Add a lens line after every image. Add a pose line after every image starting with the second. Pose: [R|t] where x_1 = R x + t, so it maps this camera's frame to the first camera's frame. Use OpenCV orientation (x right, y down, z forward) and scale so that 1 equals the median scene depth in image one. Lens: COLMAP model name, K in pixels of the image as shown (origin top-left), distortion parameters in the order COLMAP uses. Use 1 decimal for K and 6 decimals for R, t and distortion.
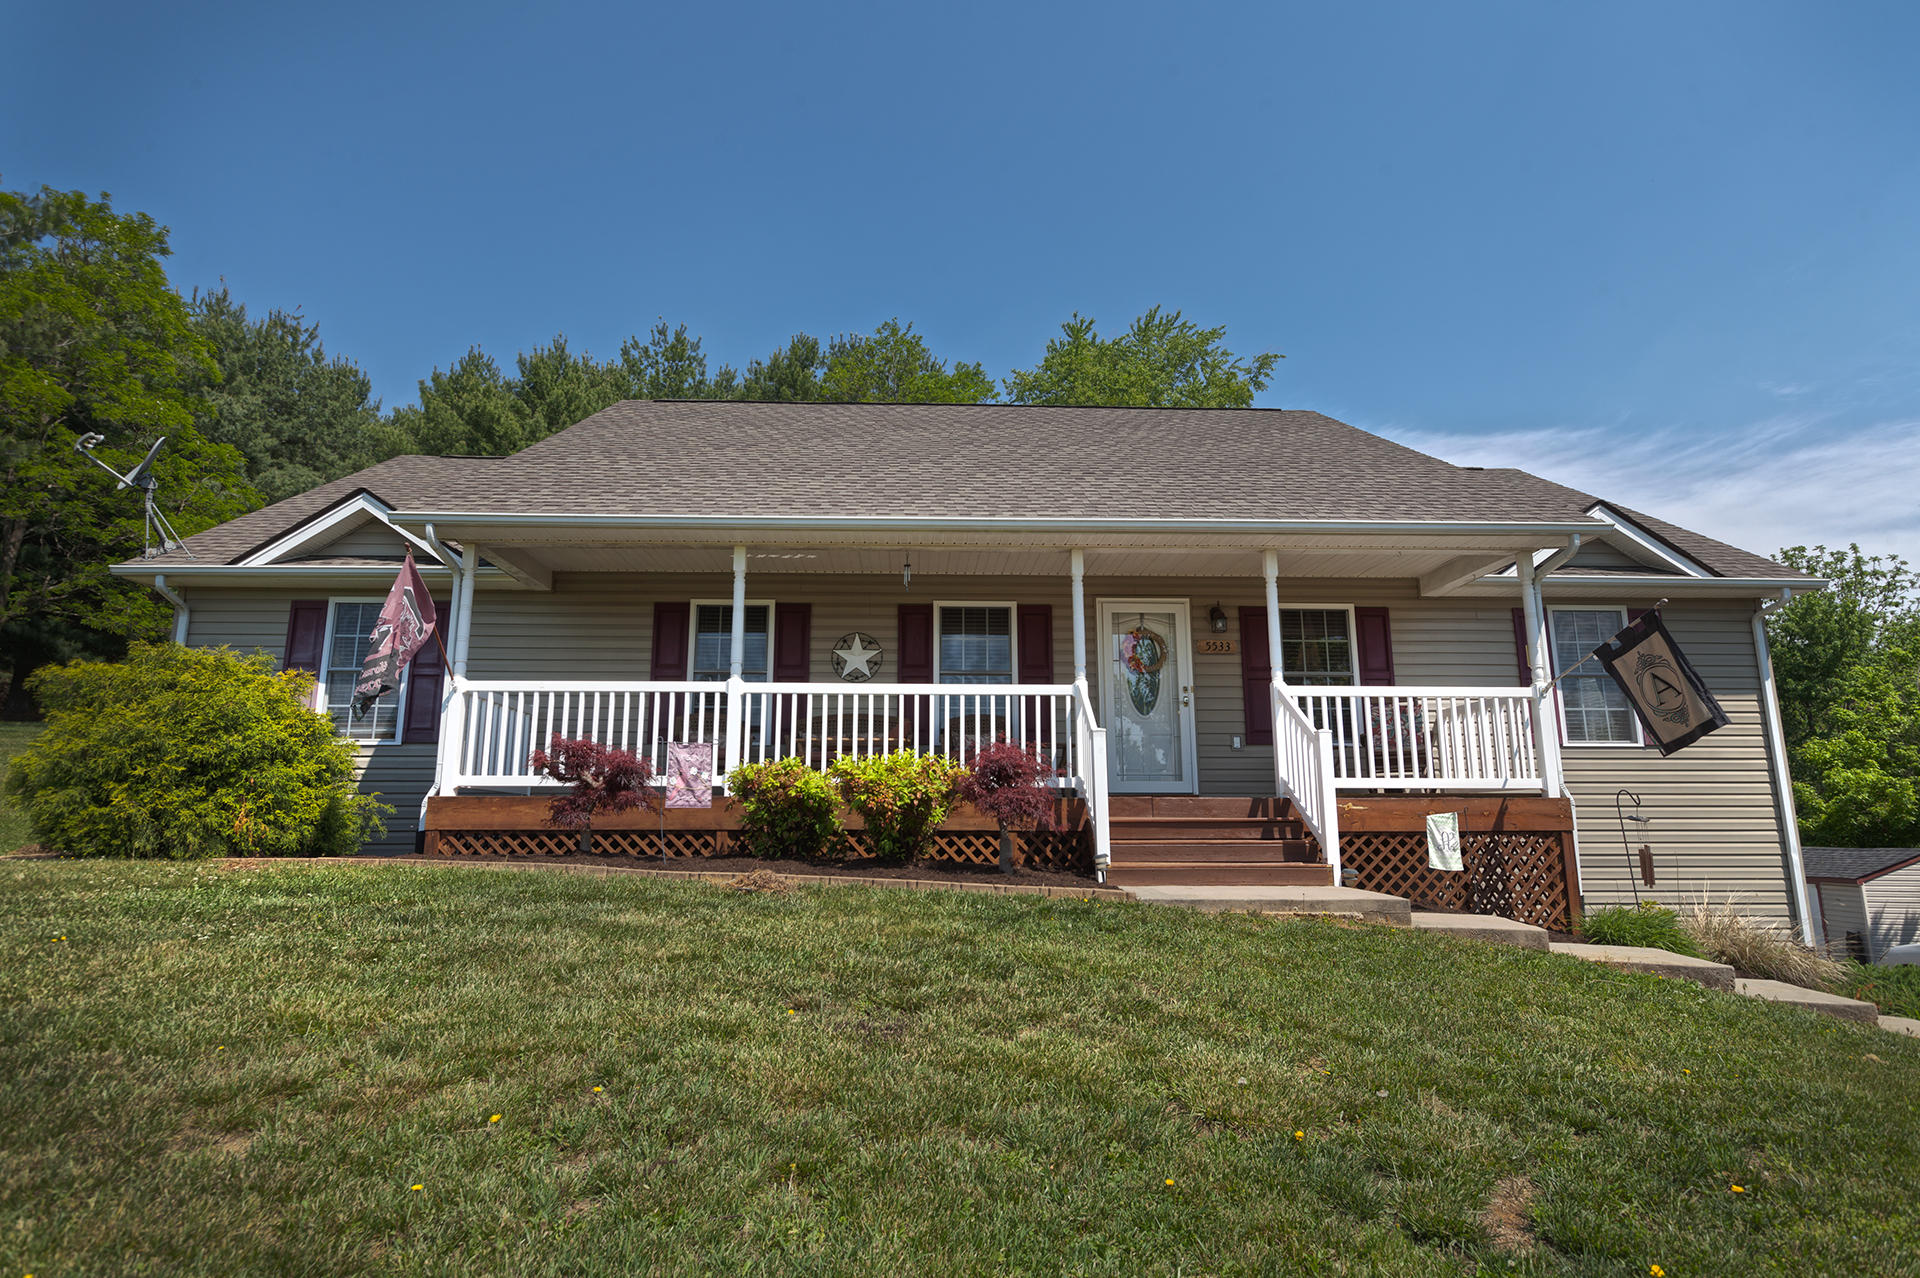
lens RADIAL K [[1002.2, 0, 959.6], [0, 1002.2, 633.9], [0, 0, 1]] dist [0.018979, 0.000165]
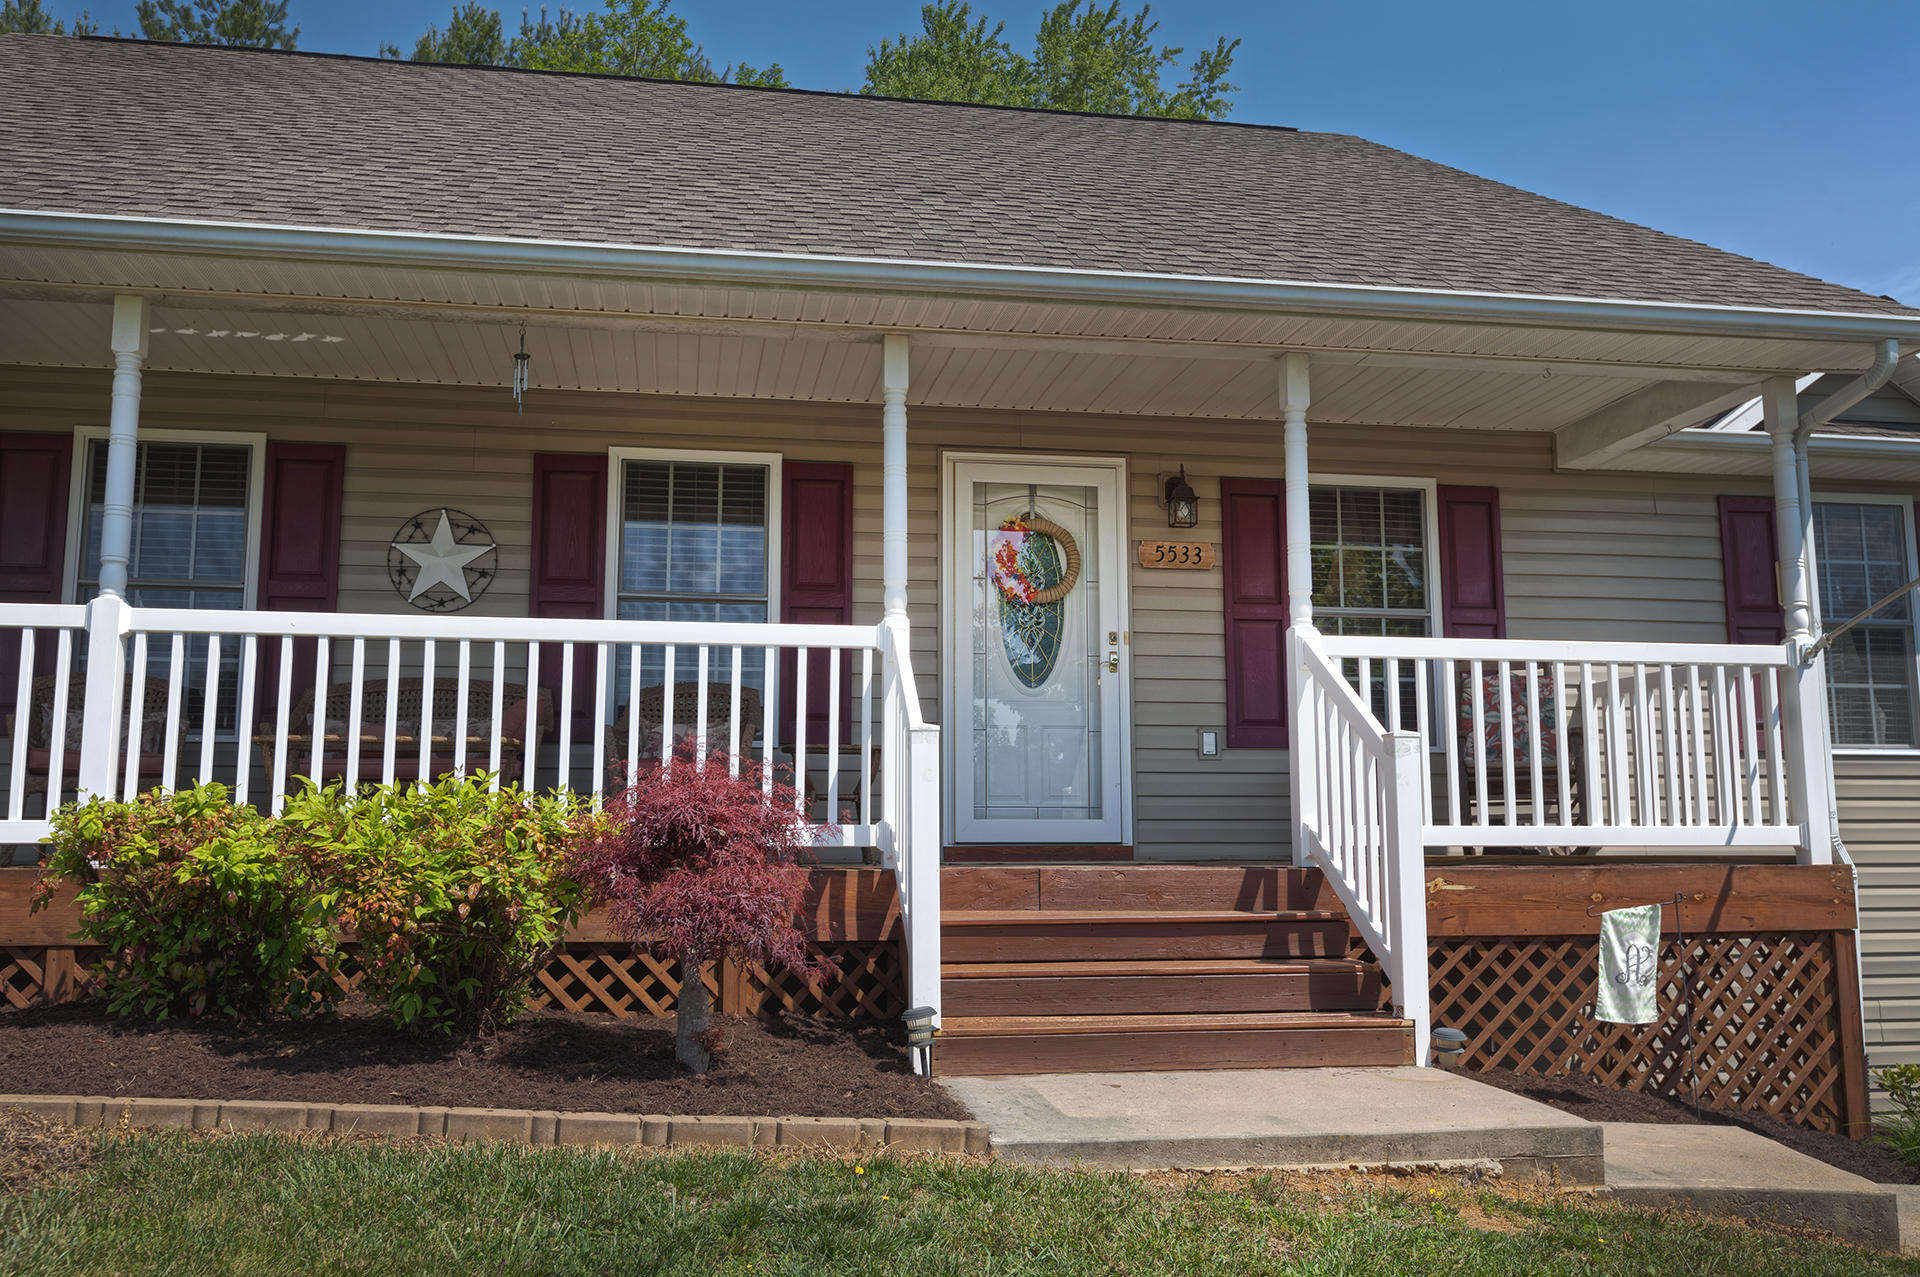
lens RADIAL K [[1593.4, 0, 958.9], [0, 1593.4, 642.2], [0, 0, 1]] dist [0.055756, 0.000511]
pose [[0.991709, 0.015993, 0.127503, 0.053974], [-0.023980, 0.997828, 0.061355, 0.011614], [-0.126245, -0.063904, 0.989939, 0.254443]]
